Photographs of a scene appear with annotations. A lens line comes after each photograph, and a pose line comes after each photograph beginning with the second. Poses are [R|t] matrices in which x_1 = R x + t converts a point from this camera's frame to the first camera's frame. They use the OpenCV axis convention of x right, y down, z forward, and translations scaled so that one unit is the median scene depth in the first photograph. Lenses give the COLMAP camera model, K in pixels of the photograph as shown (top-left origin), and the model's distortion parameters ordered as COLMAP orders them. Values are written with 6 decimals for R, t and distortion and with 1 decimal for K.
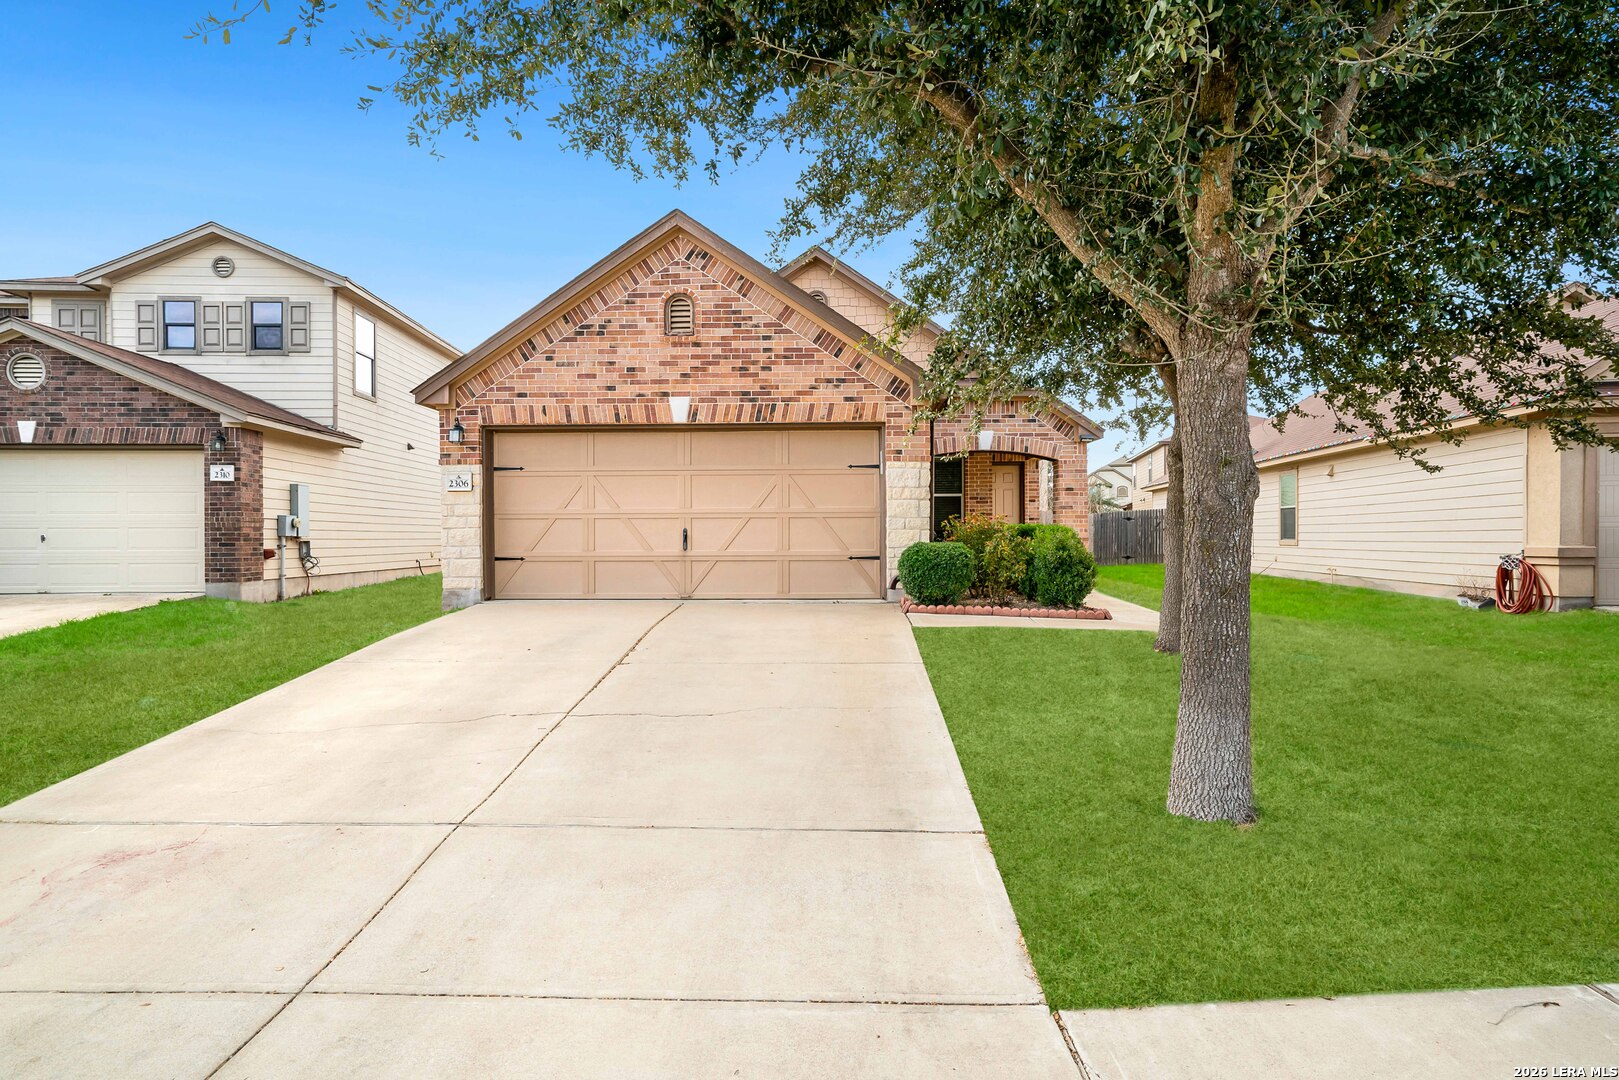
lens RADIAL K [[935.0, 0, 816.2], [0, 935.0, 538.2], [0, 0, 1]] dist [-0.004941, 0.002525]
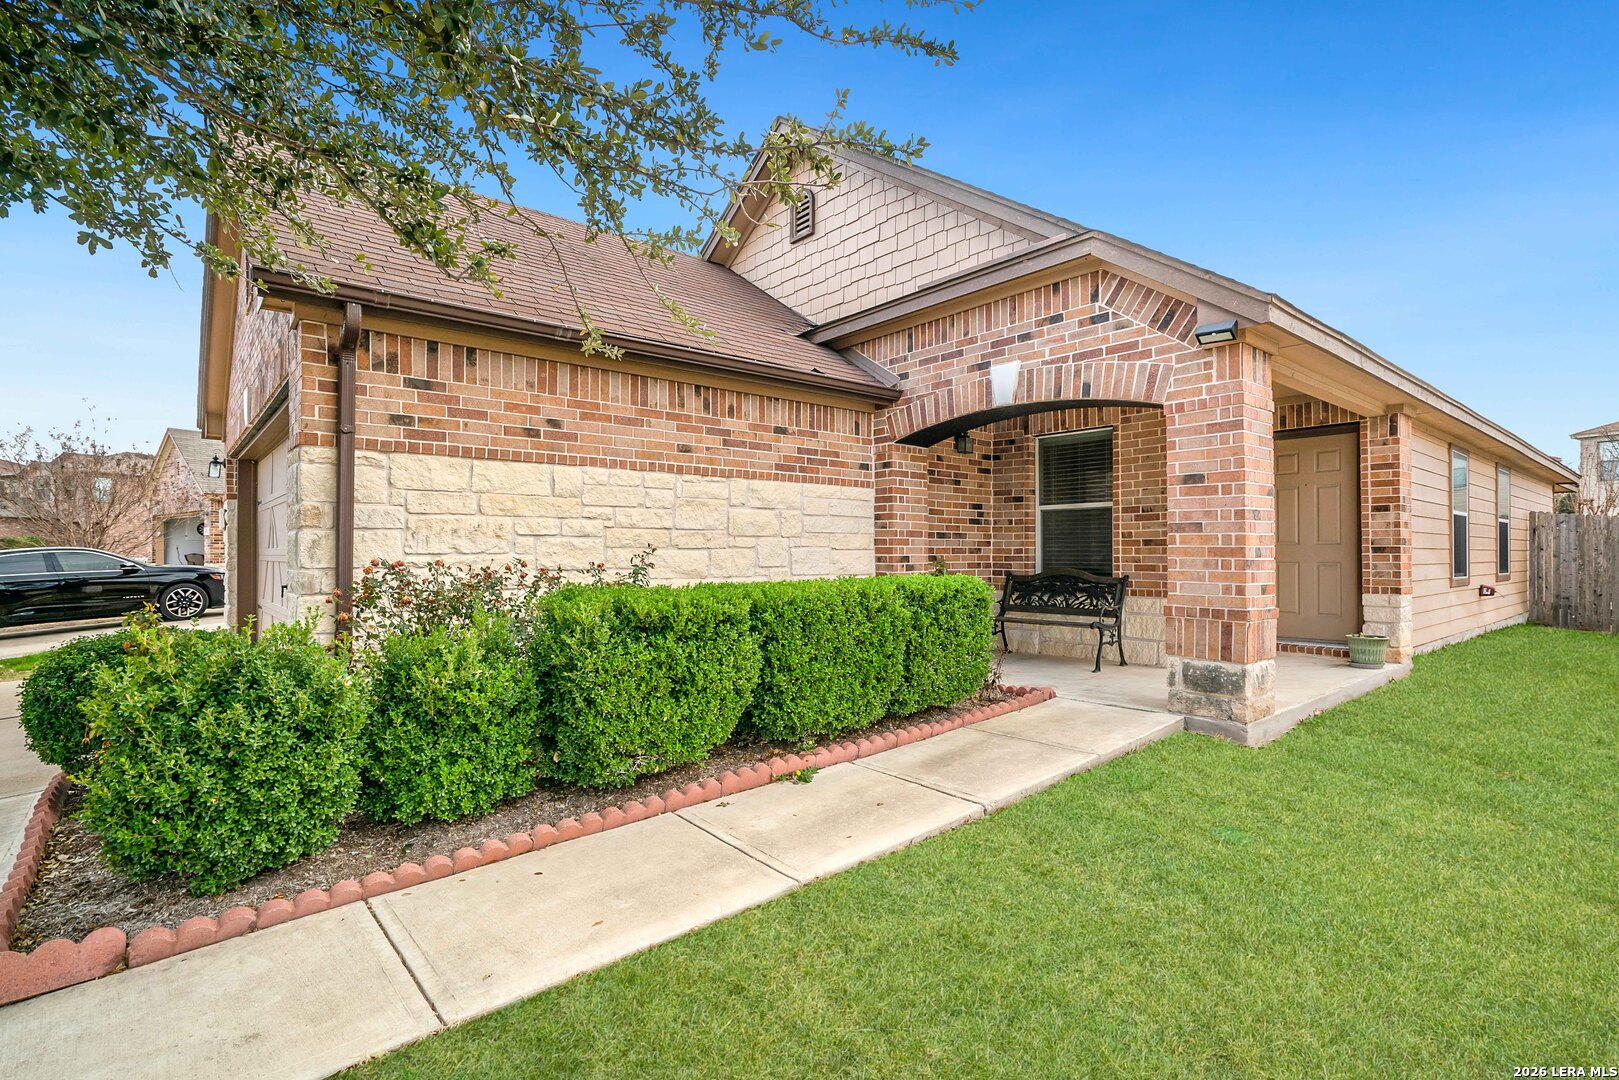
lens RADIAL K [[789.7, 0, 808.1], [0, 789.7, 542.8], [0, 0, 1]] dist [-0.013742, 0.003801]
pose [[0.647771, -0.007563, -0.761798, 0.563402], [-0.004155, 0.999901, -0.013460, -0.030372], [0.761824, 0.011885, 0.647675, 0.932677]]
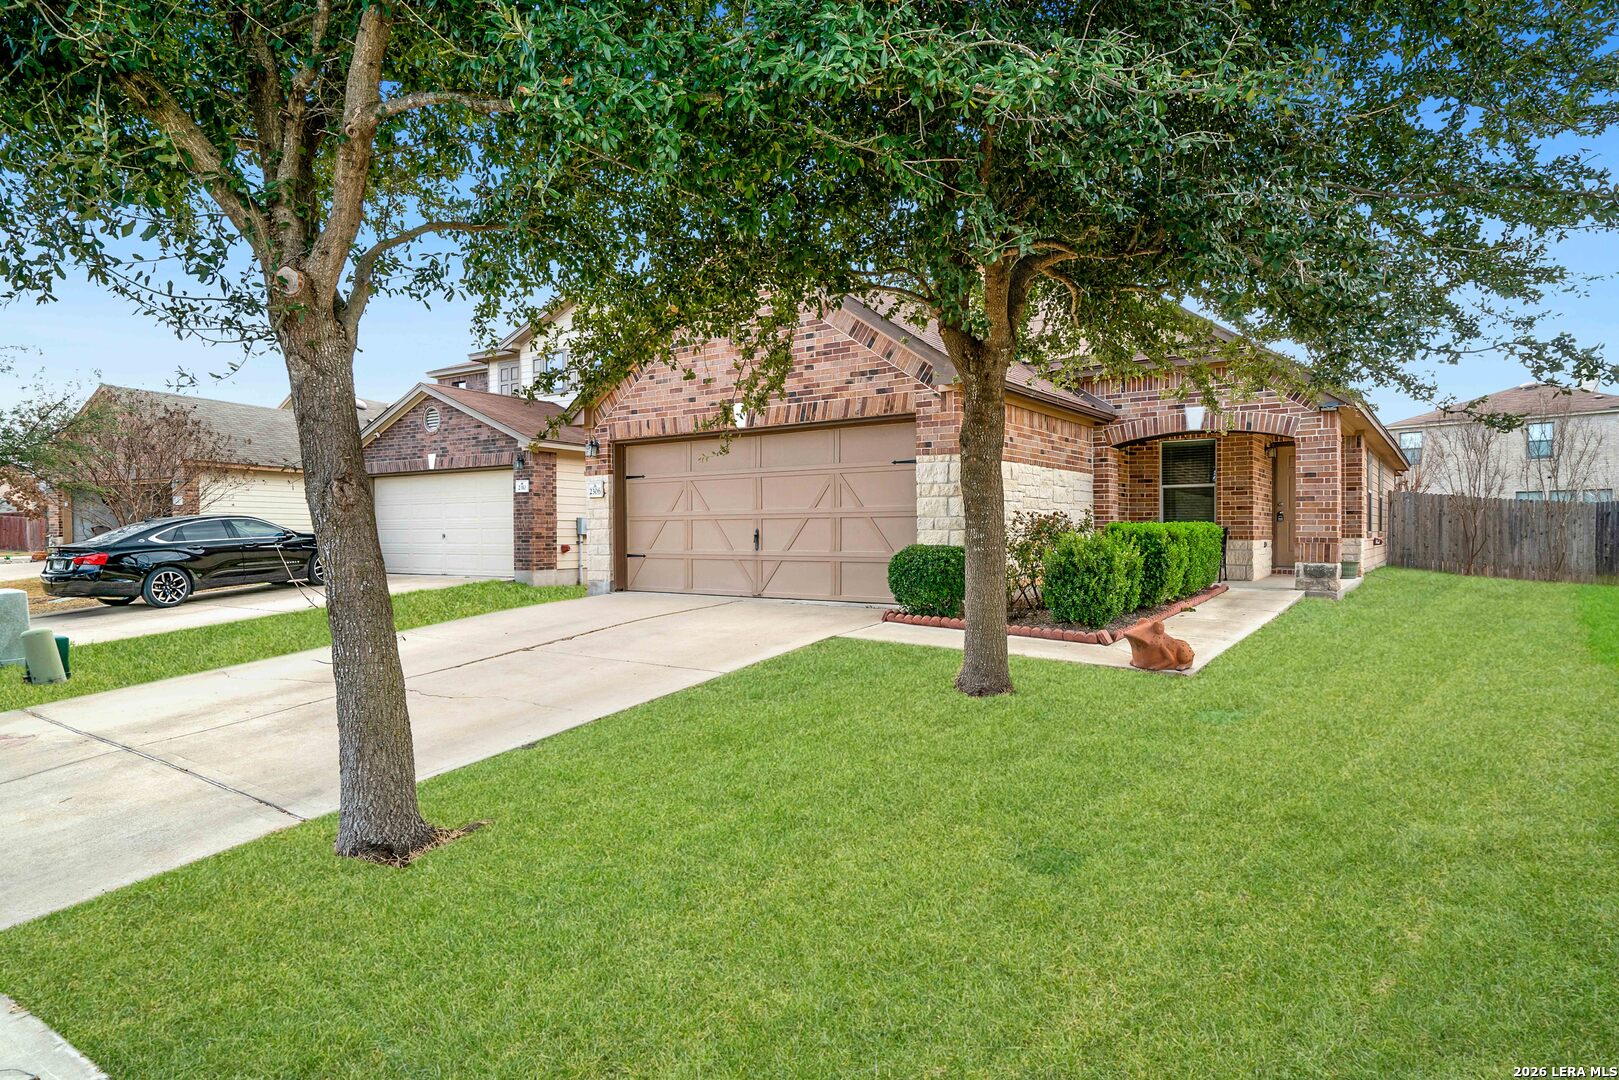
lens RADIAL K [[935.0, 0, 808.0], [0, 935.0, 541.1], [0, 0, 1]] dist [-0.004941, 0.002525]
pose [[0.816739, 0.006445, -0.576972, 0.516682], [-0.001257, 0.999955, 0.009390, -0.006941], [0.577006, -0.006944, 0.816710, 0.190256]]
